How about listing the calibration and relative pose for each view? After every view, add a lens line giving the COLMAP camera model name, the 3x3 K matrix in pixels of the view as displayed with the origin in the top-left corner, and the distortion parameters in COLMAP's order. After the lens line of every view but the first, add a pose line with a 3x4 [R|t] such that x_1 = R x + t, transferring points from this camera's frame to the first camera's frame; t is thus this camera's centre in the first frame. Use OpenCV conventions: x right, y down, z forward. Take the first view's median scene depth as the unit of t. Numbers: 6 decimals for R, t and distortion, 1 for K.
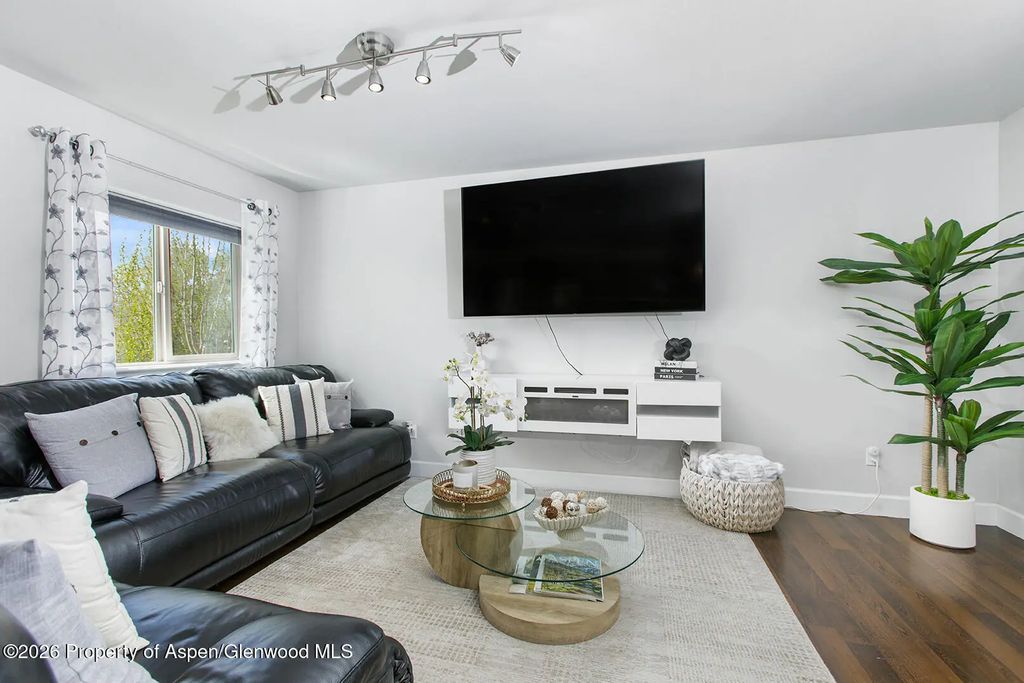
lens RADIAL K [[464.0, 0, 513.3], [0, 464.0, 339.2], [0, 0, 1]] dist [0.011313, 0.000515]
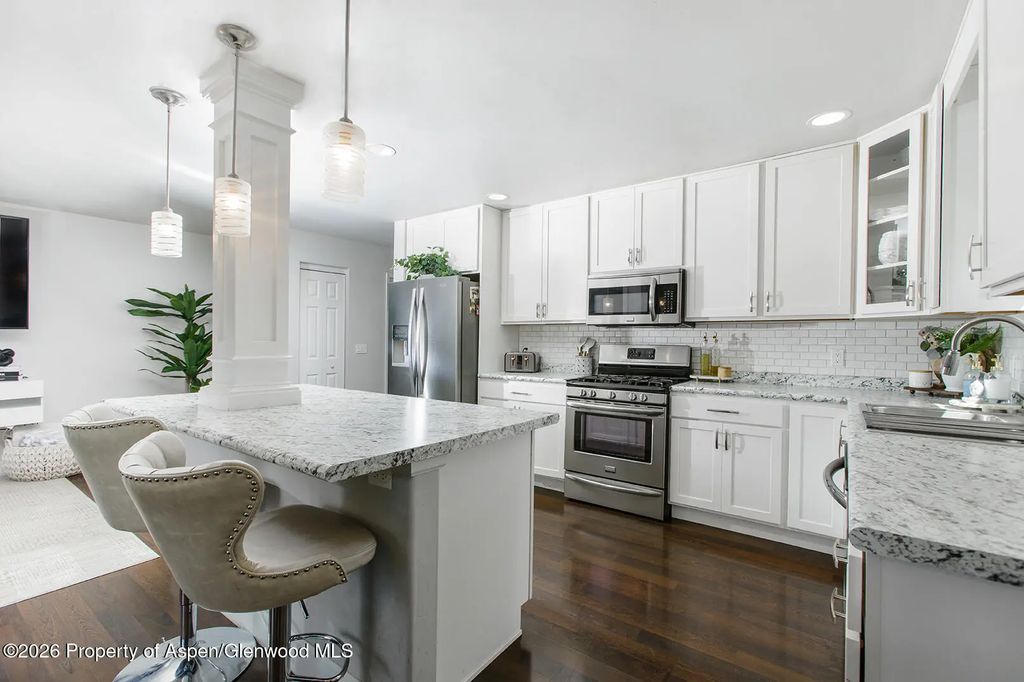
lens RADIAL K [[464.0, 0, 510.9], [0, 464.0, 337.4], [0, 0, 1]] dist [0.011313, 0.000515]
pose [[0.373317, 0.005097, 0.927690, -0.364258], [0.000157, 0.999985, -0.005557, -0.029654], [-0.927704, 0.002220, 0.373310, -0.891871]]
